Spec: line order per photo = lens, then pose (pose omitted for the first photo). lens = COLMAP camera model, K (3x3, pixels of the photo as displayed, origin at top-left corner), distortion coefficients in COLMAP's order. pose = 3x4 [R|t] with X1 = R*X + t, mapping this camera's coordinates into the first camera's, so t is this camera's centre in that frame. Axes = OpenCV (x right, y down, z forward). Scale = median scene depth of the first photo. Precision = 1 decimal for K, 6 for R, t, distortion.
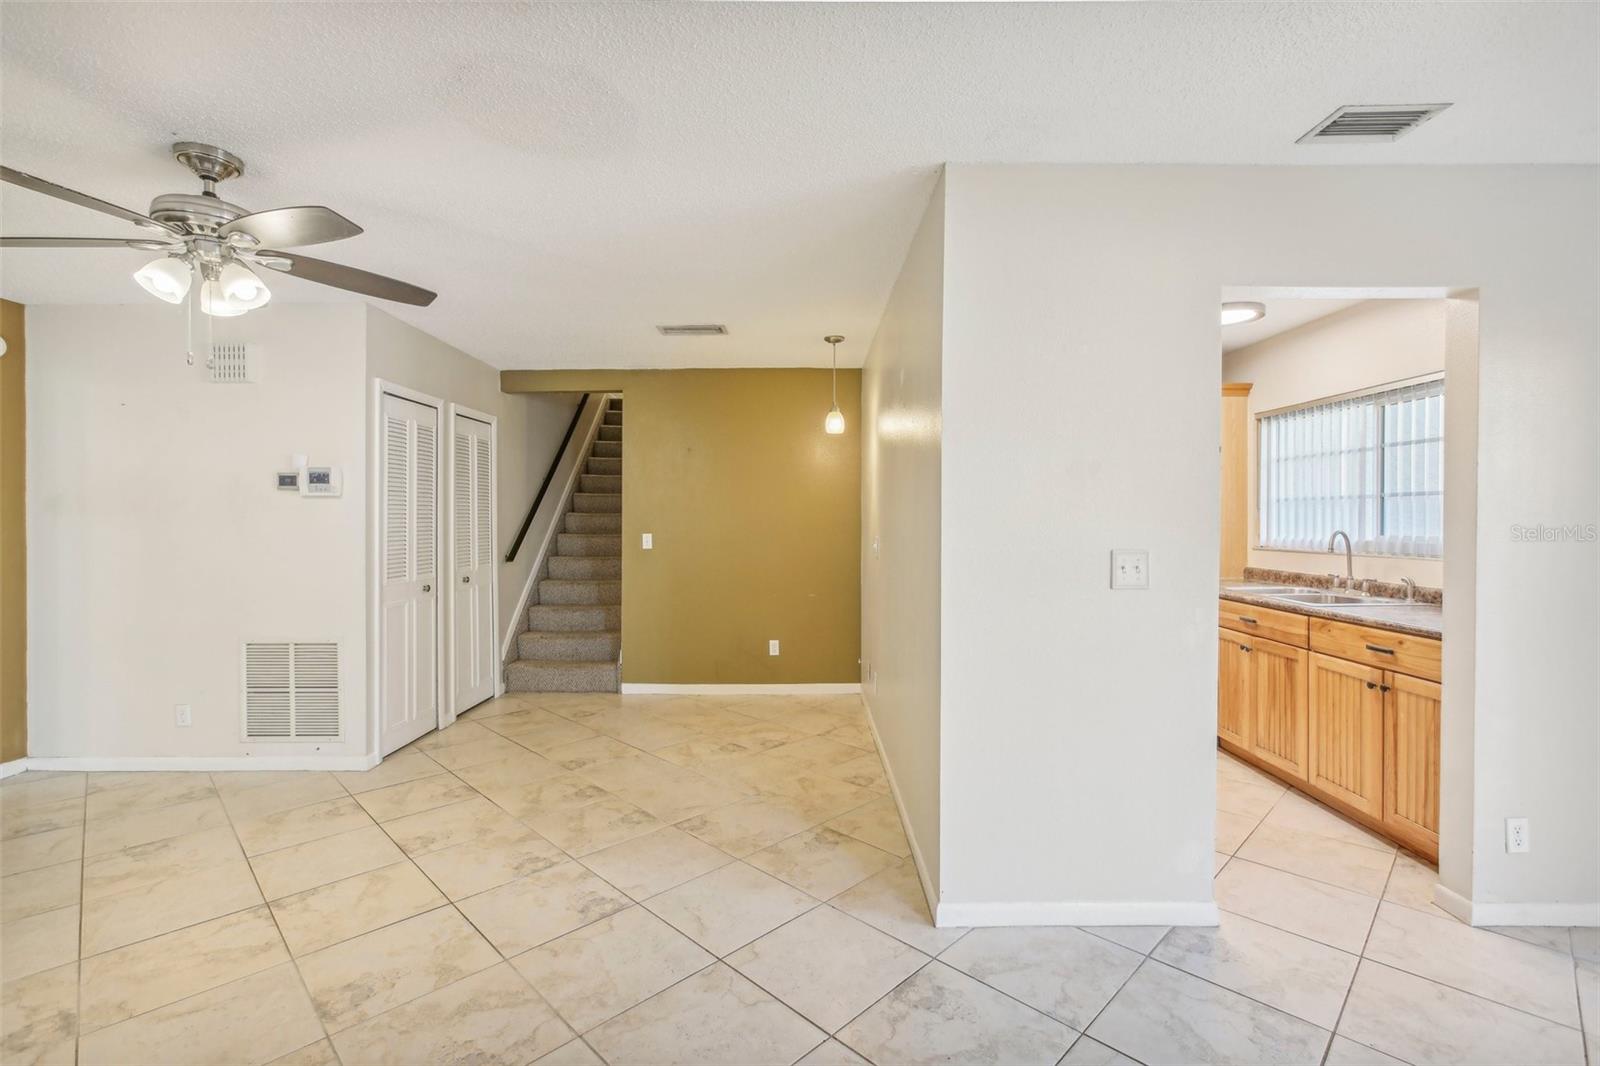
lens RADIAL K [[722.3, 0, 804.0], [0, 722.3, 520.3], [0, 0, 1]] dist [-0.015781, 0.009983]
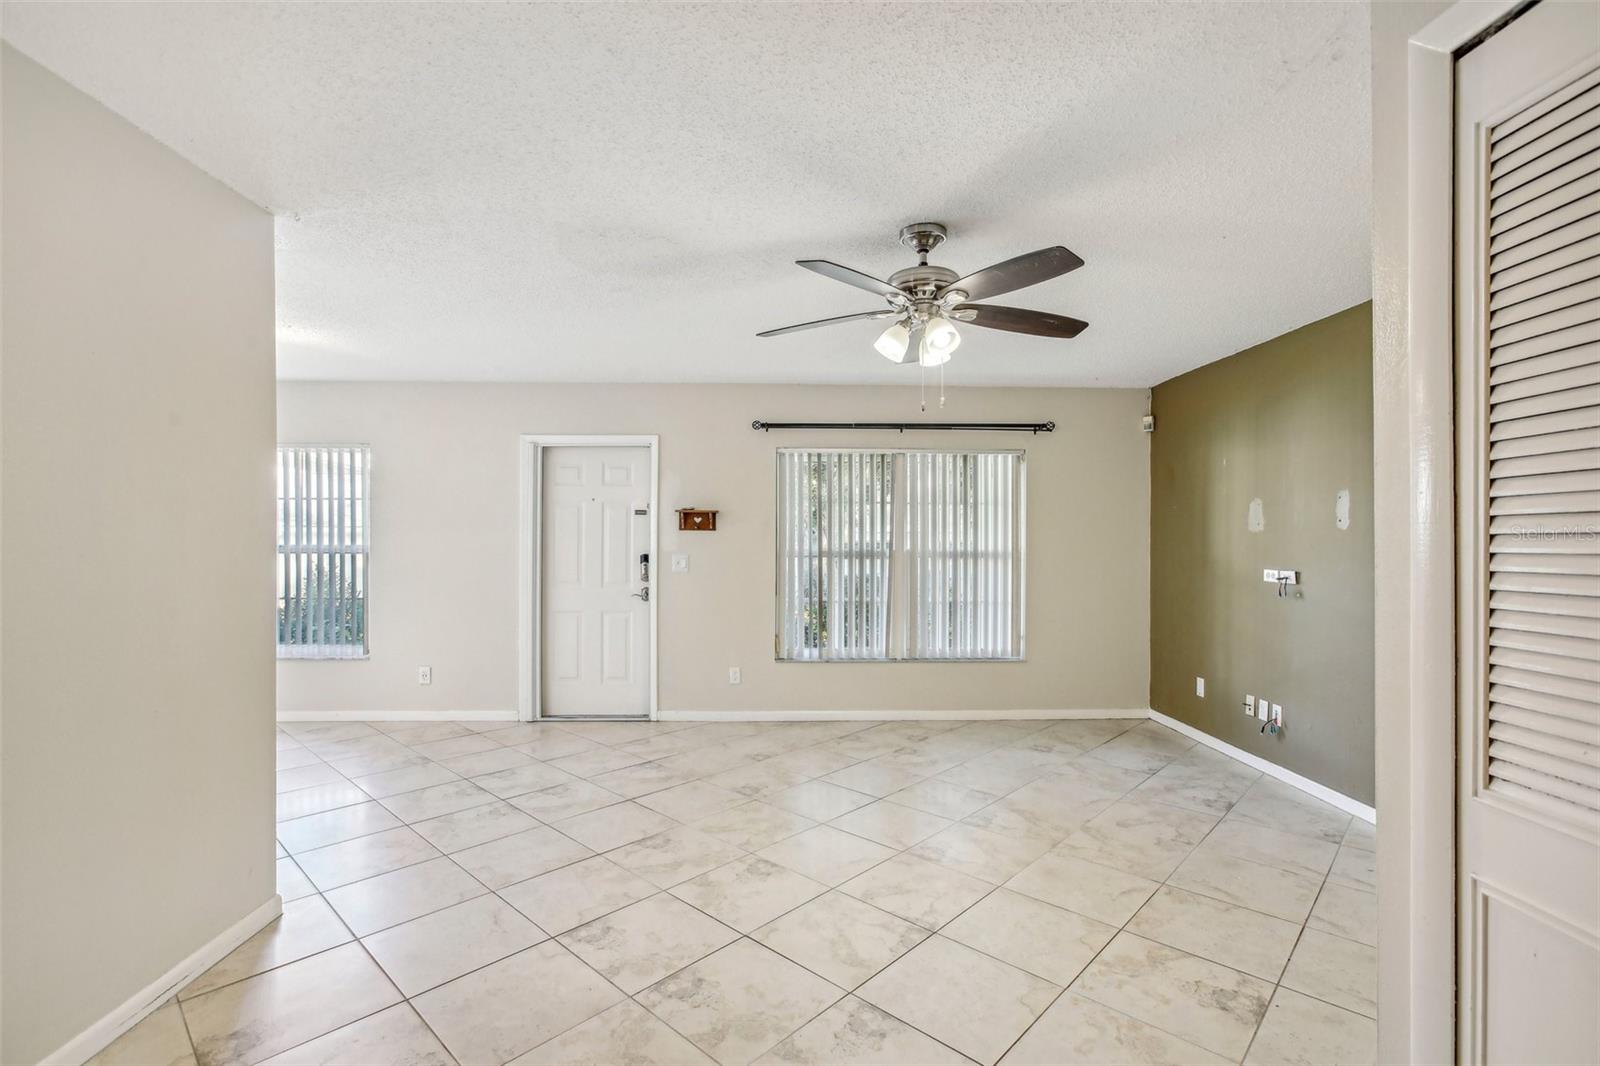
lens RADIAL K [[722.3, 0, 804.5], [0, 722.3, 540.2], [0, 0, 1]] dist [-0.015781, 0.009983]
pose [[-0.999142, 0.001862, -0.041378, -0.371100], [0.001993, 0.999993, -0.003112, -0.000981], [0.041372, -0.003192, -0.999139, 1.383589]]
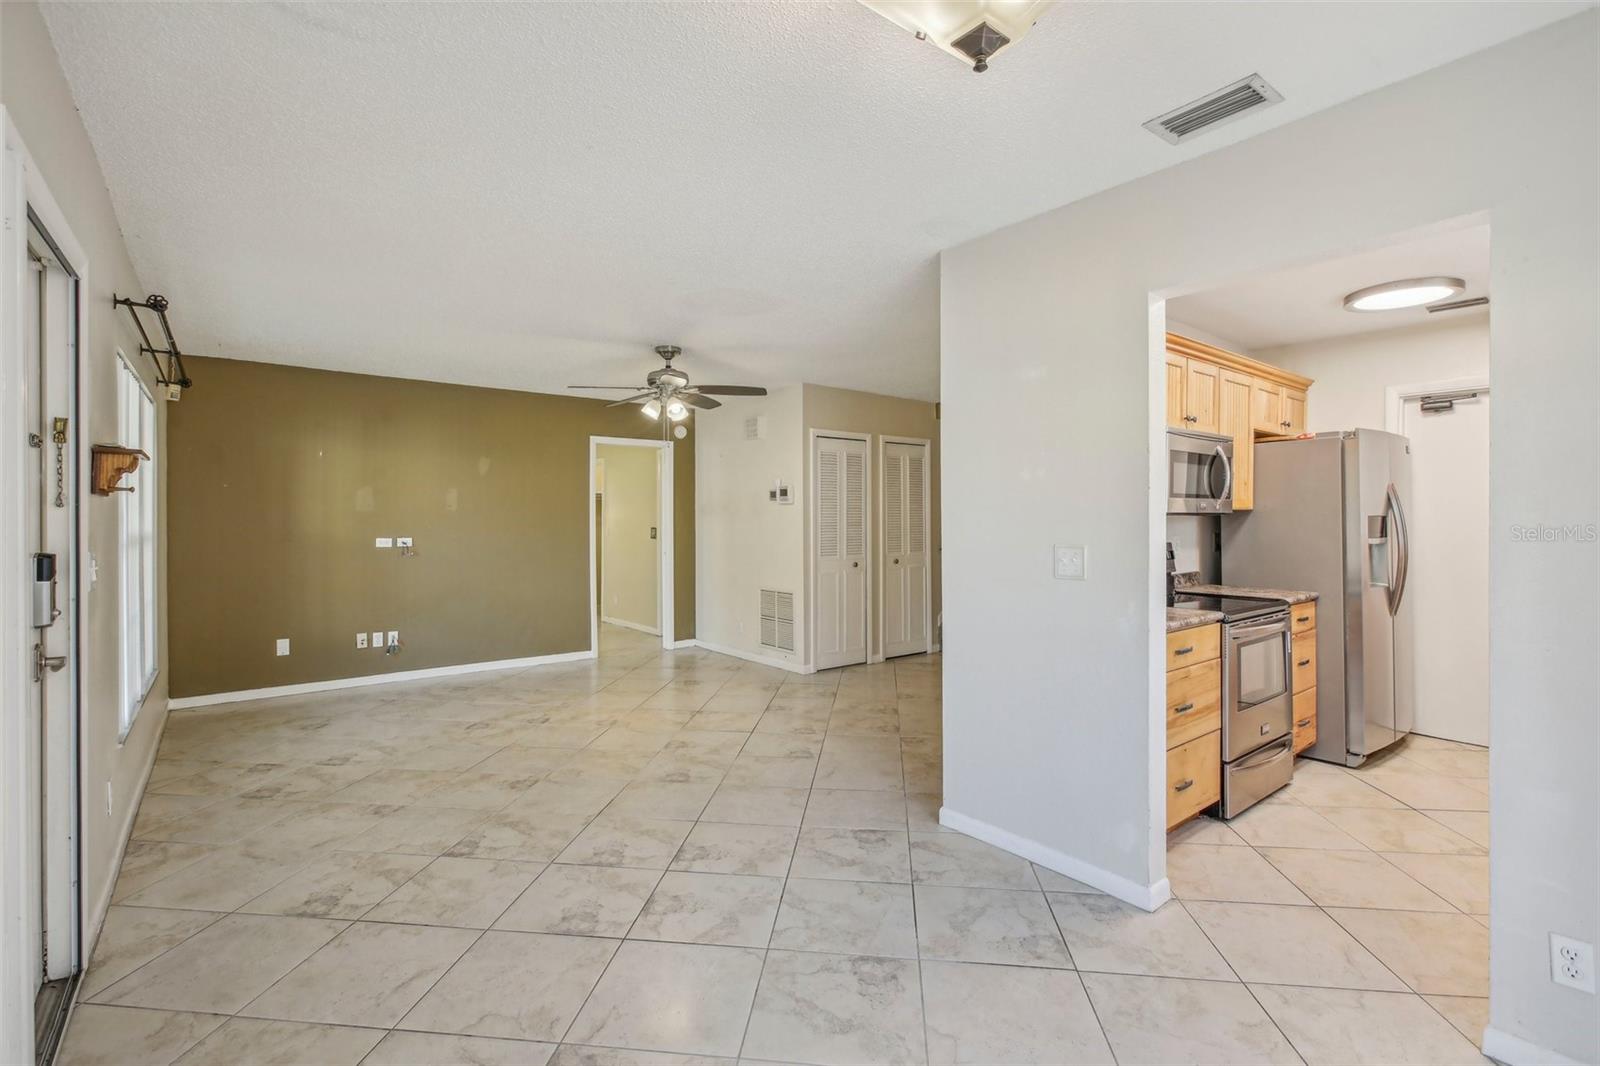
lens RADIAL K [[722.3, 0, 787.0], [0, 722.3, 514.0], [0, 0, 1]] dist [-0.015781, 0.009983]
pose [[0.617253, -0.005950, -0.786742, 0.688082], [0.000979, 0.999976, -0.006795, 0.000773], [0.786764, 0.003424, 0.617244, -0.031530]]
